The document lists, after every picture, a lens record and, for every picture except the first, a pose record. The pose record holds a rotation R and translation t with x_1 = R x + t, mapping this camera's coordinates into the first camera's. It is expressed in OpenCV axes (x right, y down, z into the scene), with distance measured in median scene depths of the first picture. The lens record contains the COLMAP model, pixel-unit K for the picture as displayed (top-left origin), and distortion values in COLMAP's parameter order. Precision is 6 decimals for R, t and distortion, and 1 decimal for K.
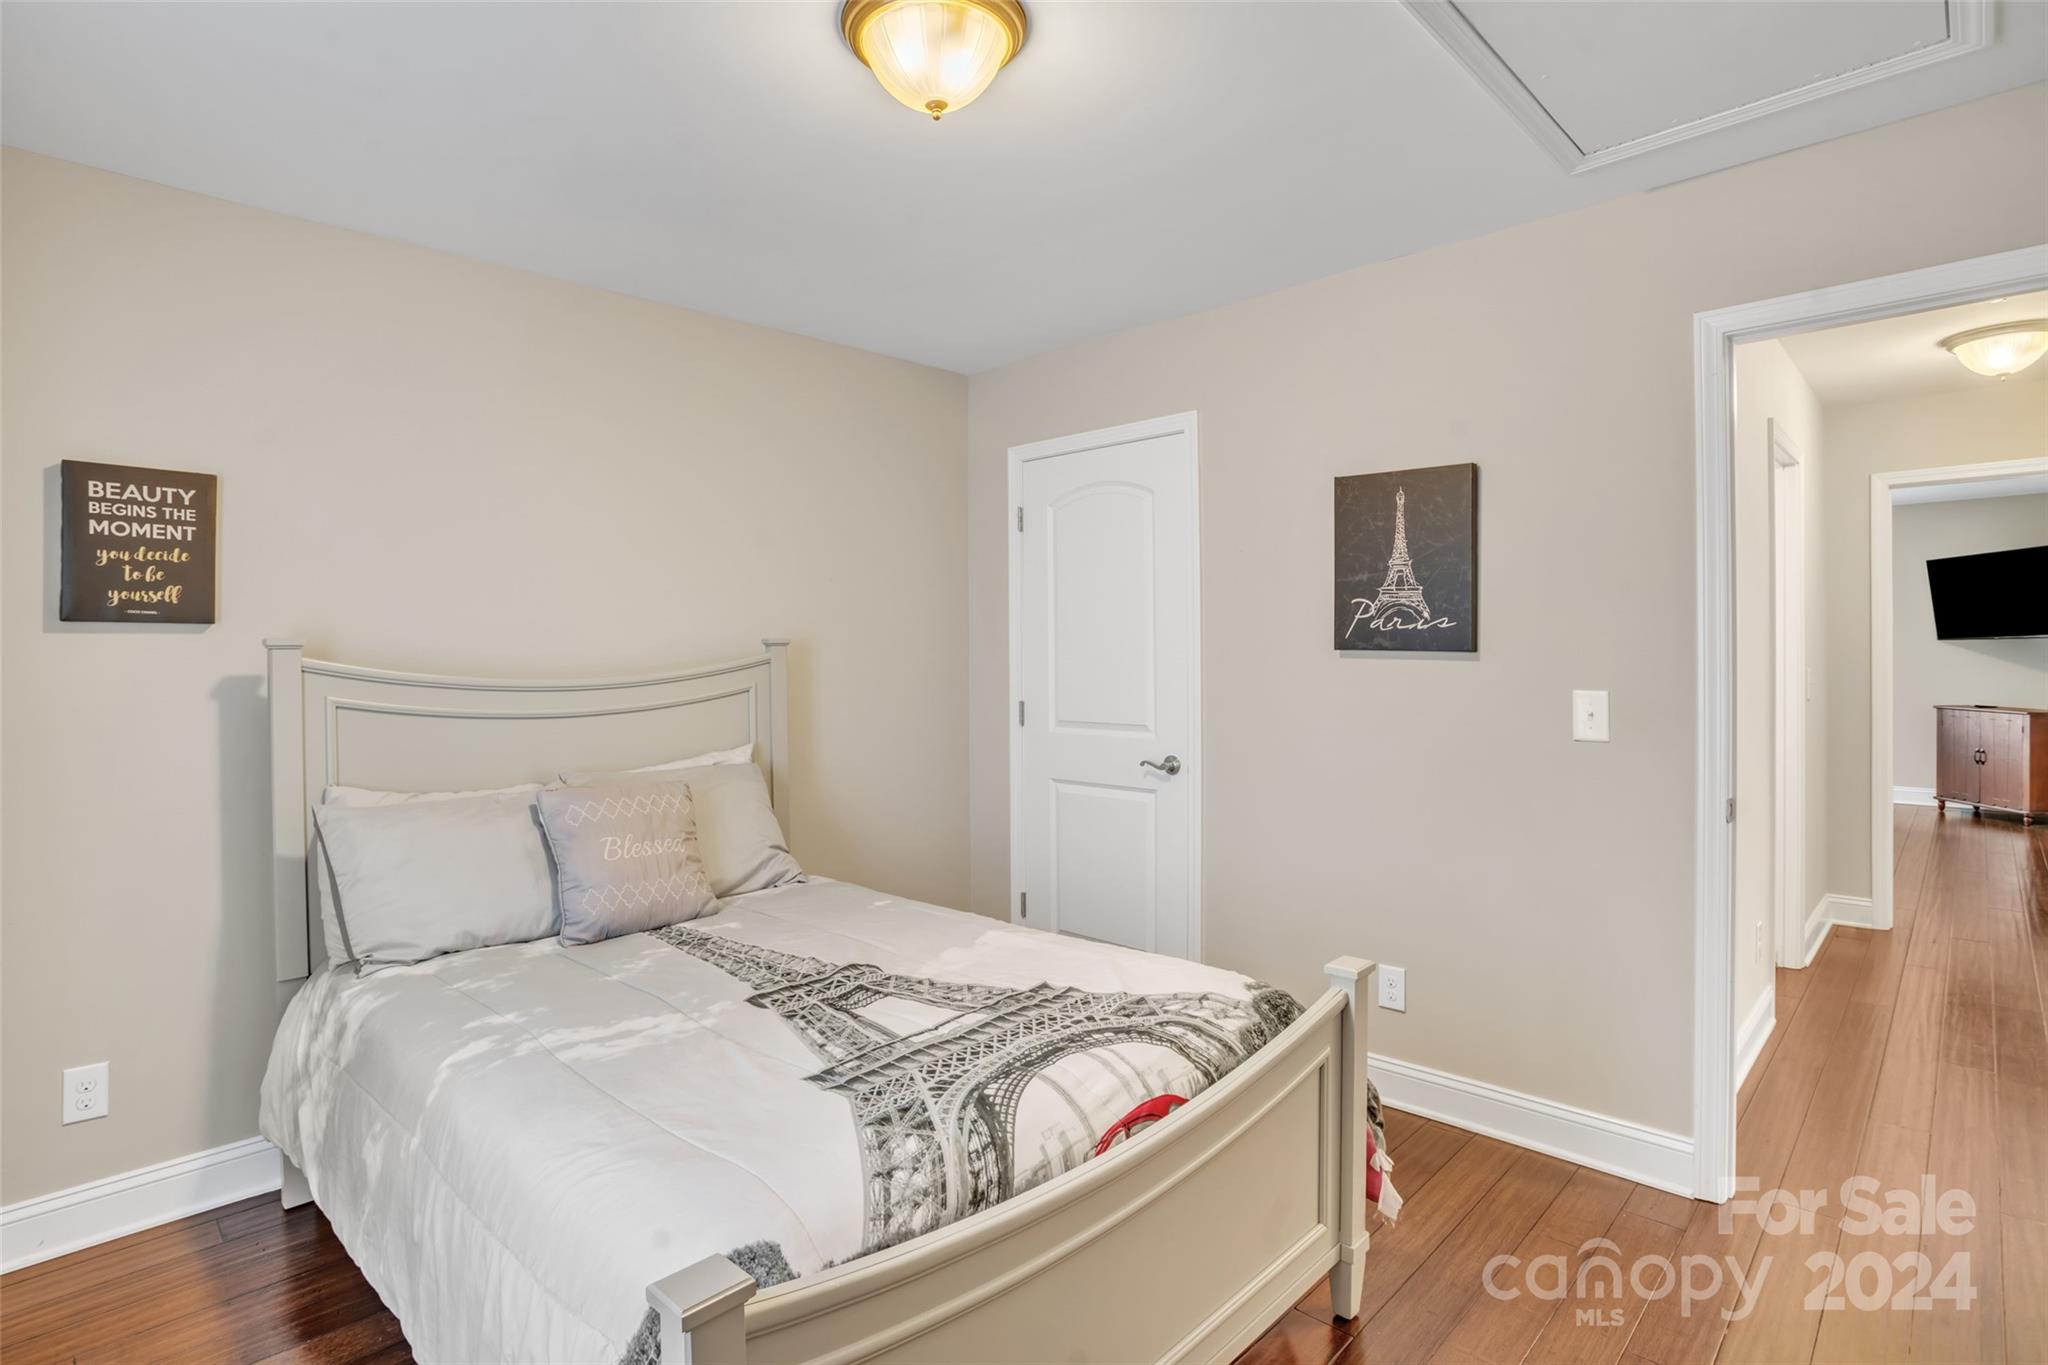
lens RADIAL K [[1019.8, 0, 999.1], [0, 1019.8, 670.0], [0, 0, 1]] dist [-0.071886, 0.032478]
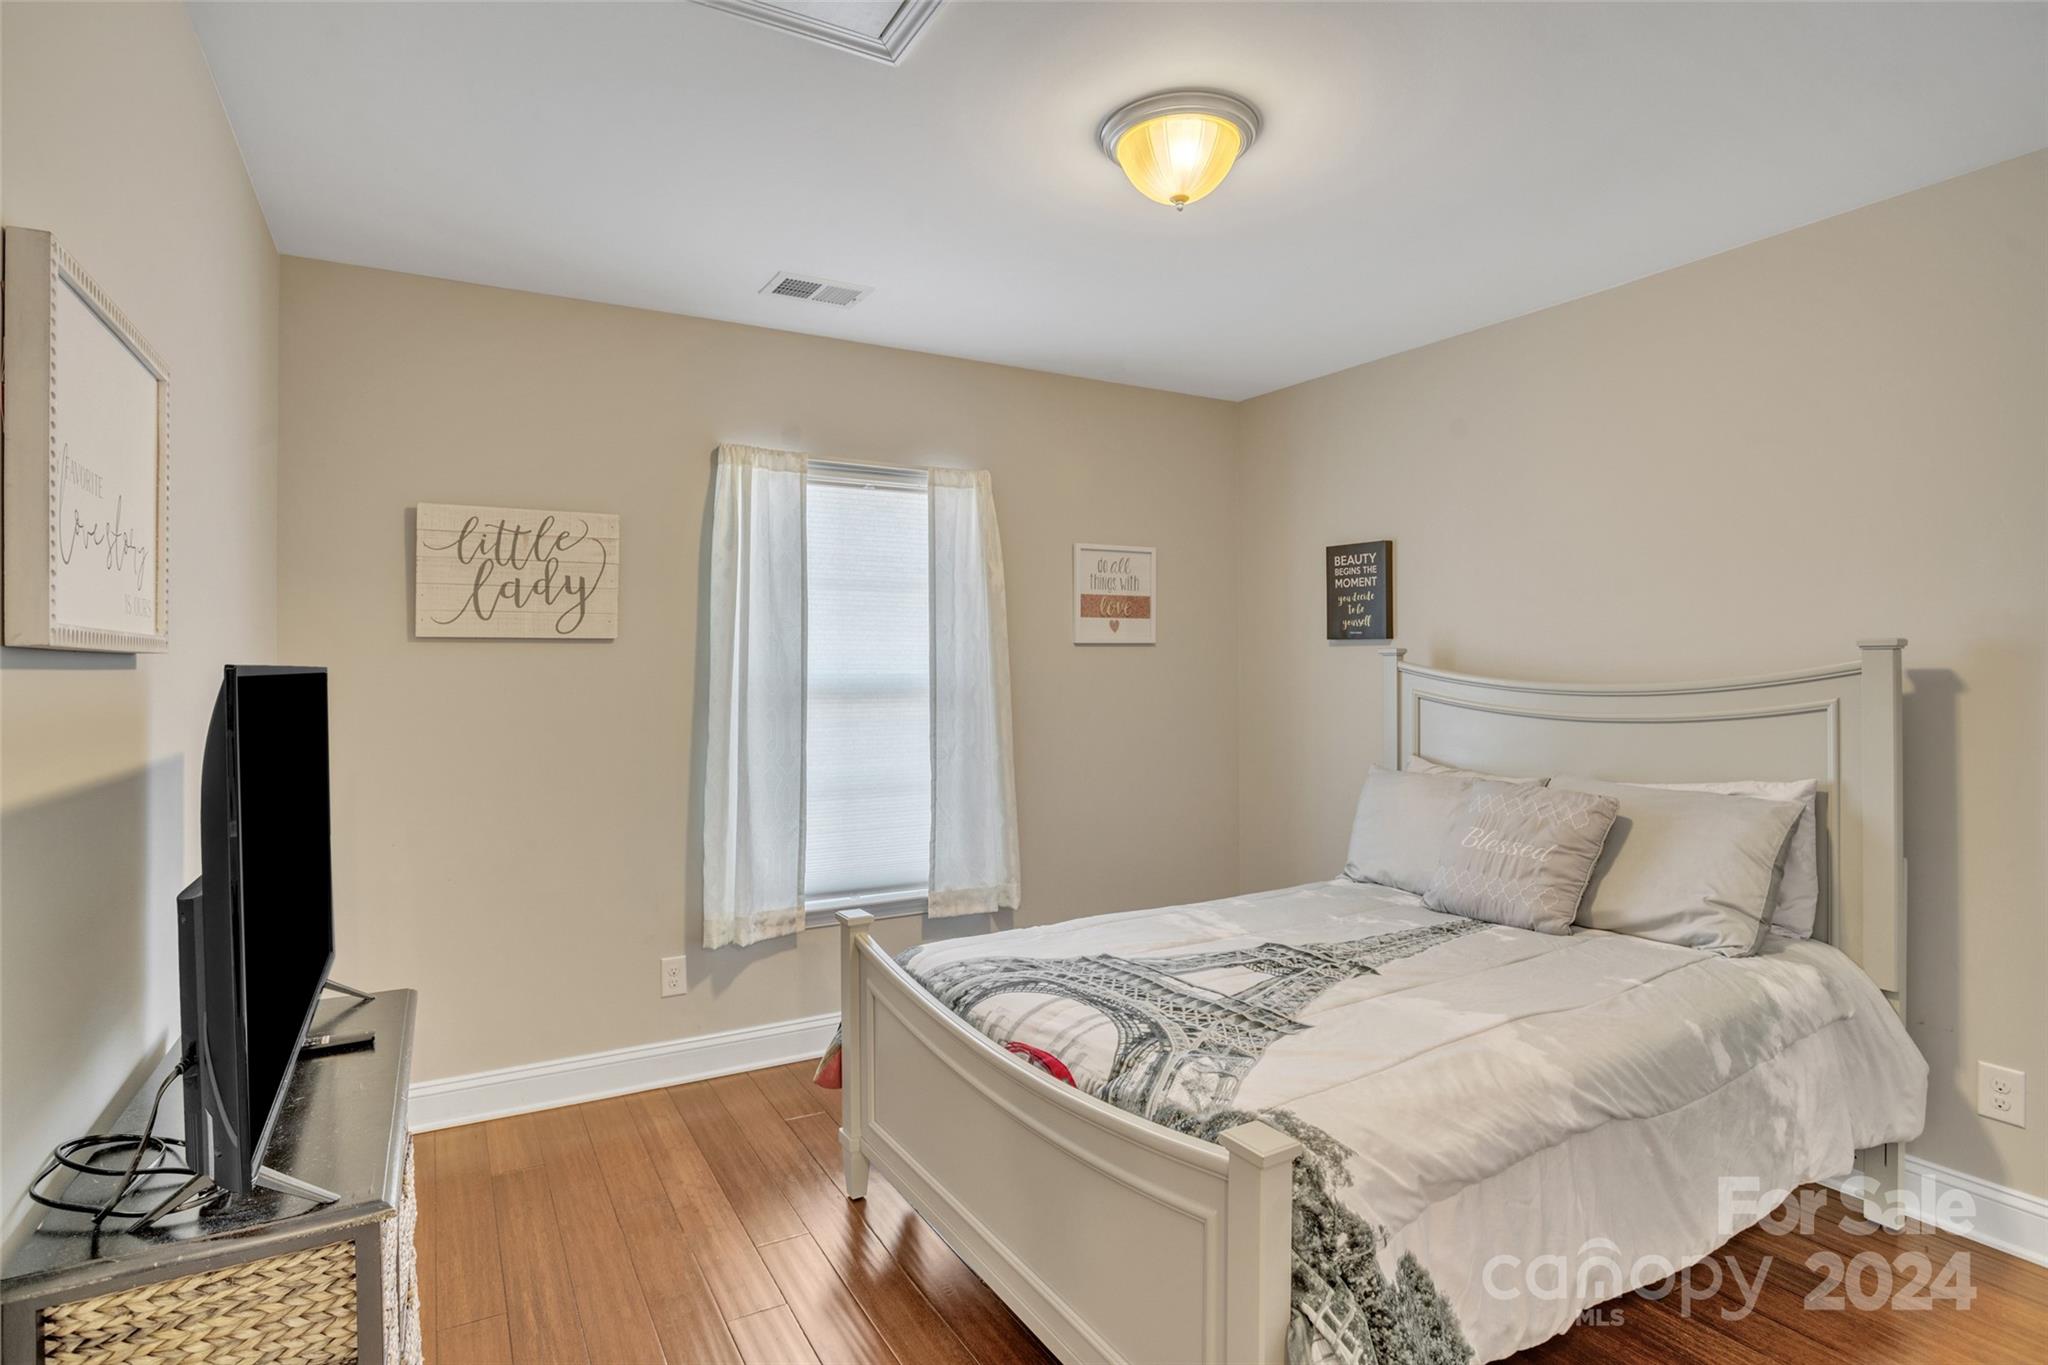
lens RADIAL K [[1019.8, 0, 999.1], [0, 1019.8, 670.0], [0, 0, 1]] dist [-0.071886, 0.032478]
pose [[-0.262087, 0.017922, -0.964878, 1.070650], [-0.008366, 0.999748, 0.020842, -0.032381], [0.965008, 0.013535, -0.261871, 1.039578]]
